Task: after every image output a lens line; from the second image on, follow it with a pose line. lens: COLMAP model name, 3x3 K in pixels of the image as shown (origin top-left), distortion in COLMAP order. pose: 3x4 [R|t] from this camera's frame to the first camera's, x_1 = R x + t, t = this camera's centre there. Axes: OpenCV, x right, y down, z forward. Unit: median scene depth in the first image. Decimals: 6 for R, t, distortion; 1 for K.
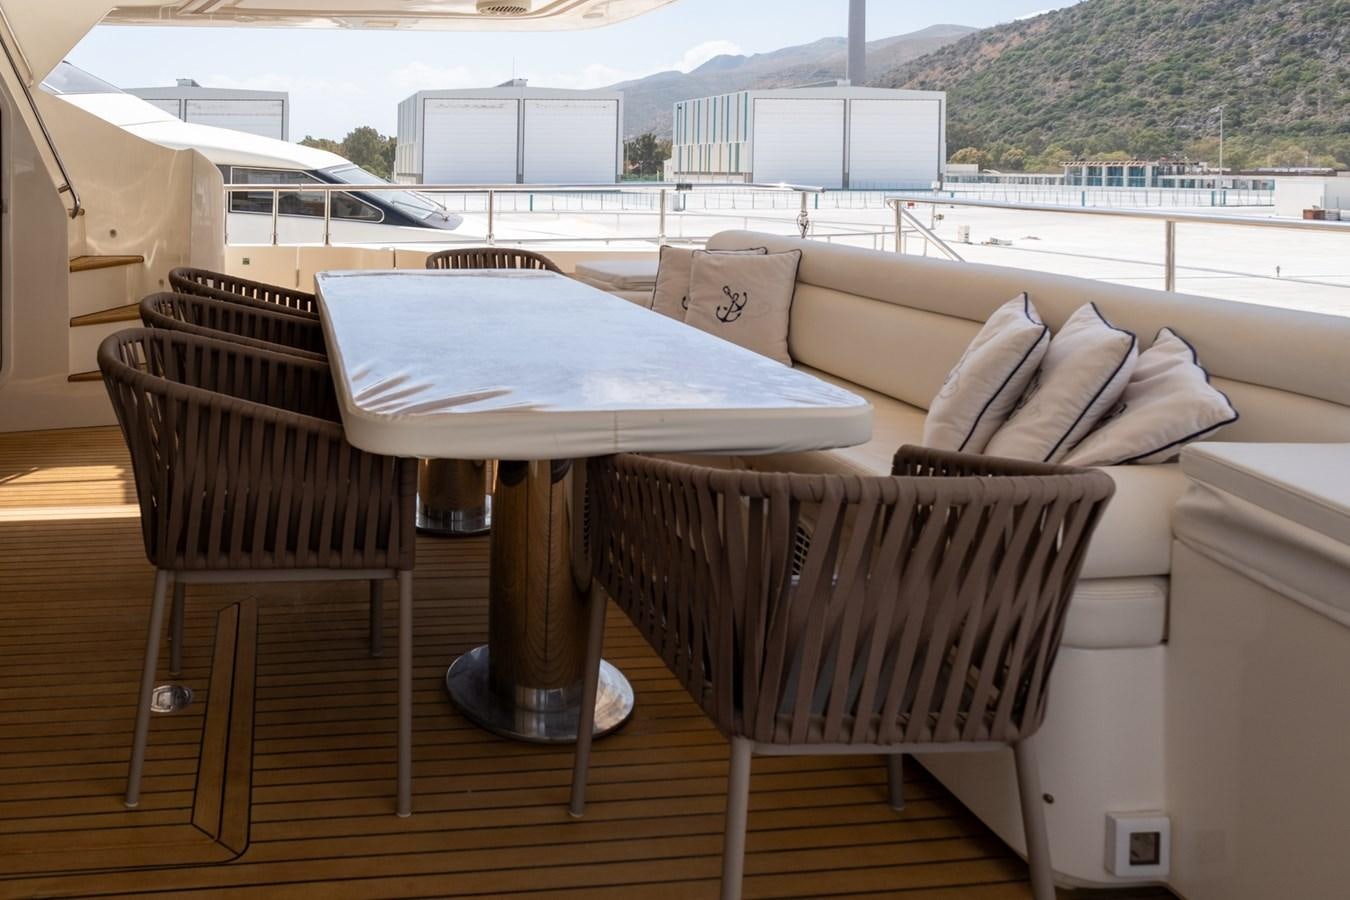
lens RADIAL K [[836.9, 0, 669.3], [0, 836.9, 466.1], [0, 0, 1]] dist [-0.006057, -0.002218]
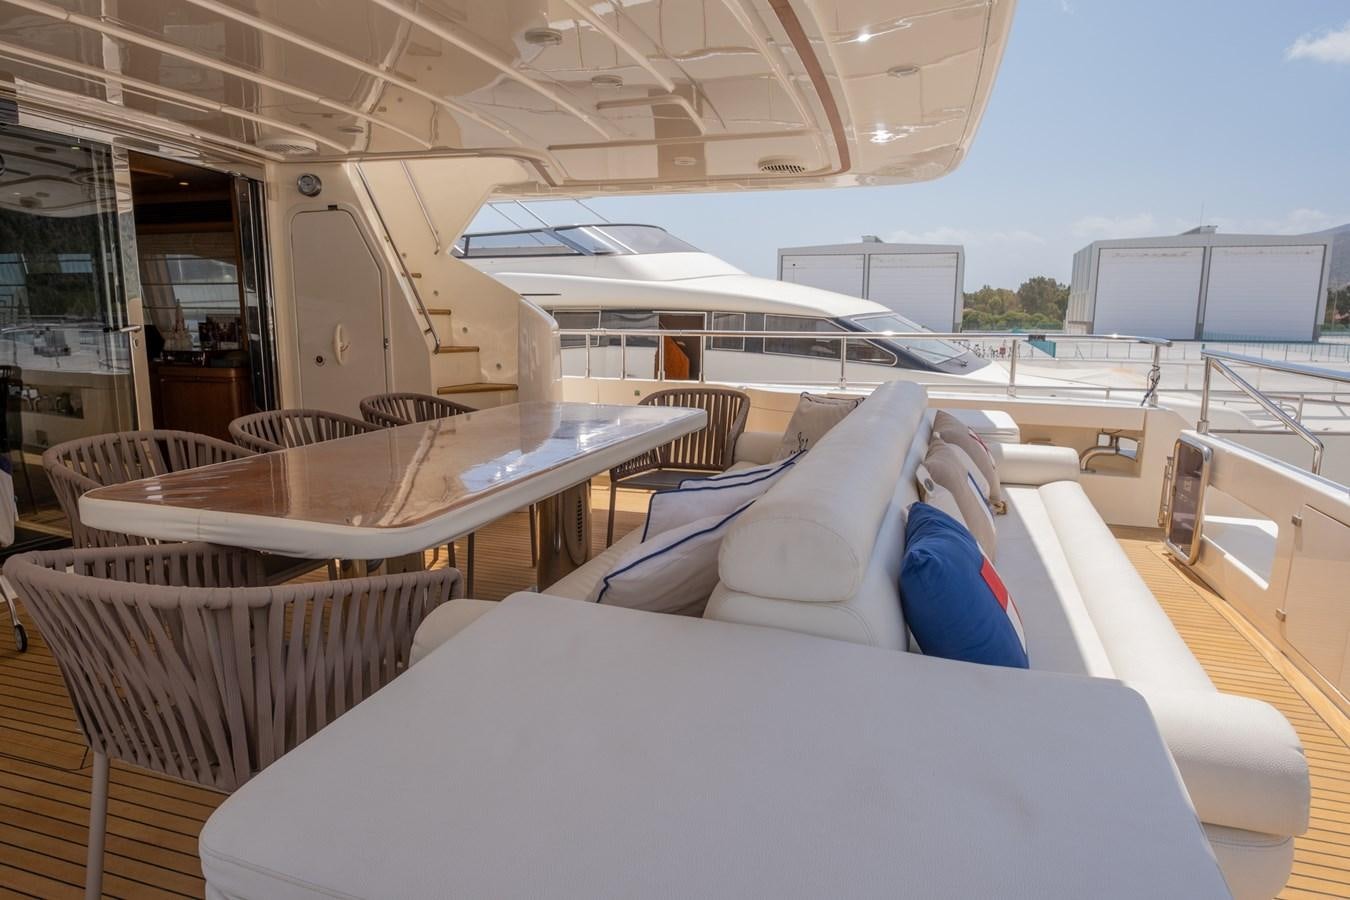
lens RADIAL K [[836.9, 0, 669.3], [0, 836.9, 466.1], [0, 0, 1]] dist [-0.006057, -0.002218]
pose [[0.924916, 0.069109, -0.373836, -0.373095], [-0.129514, 0.981796, -0.138936, 0.012344], [0.357429, 0.176921, 0.917030, -0.033618]]
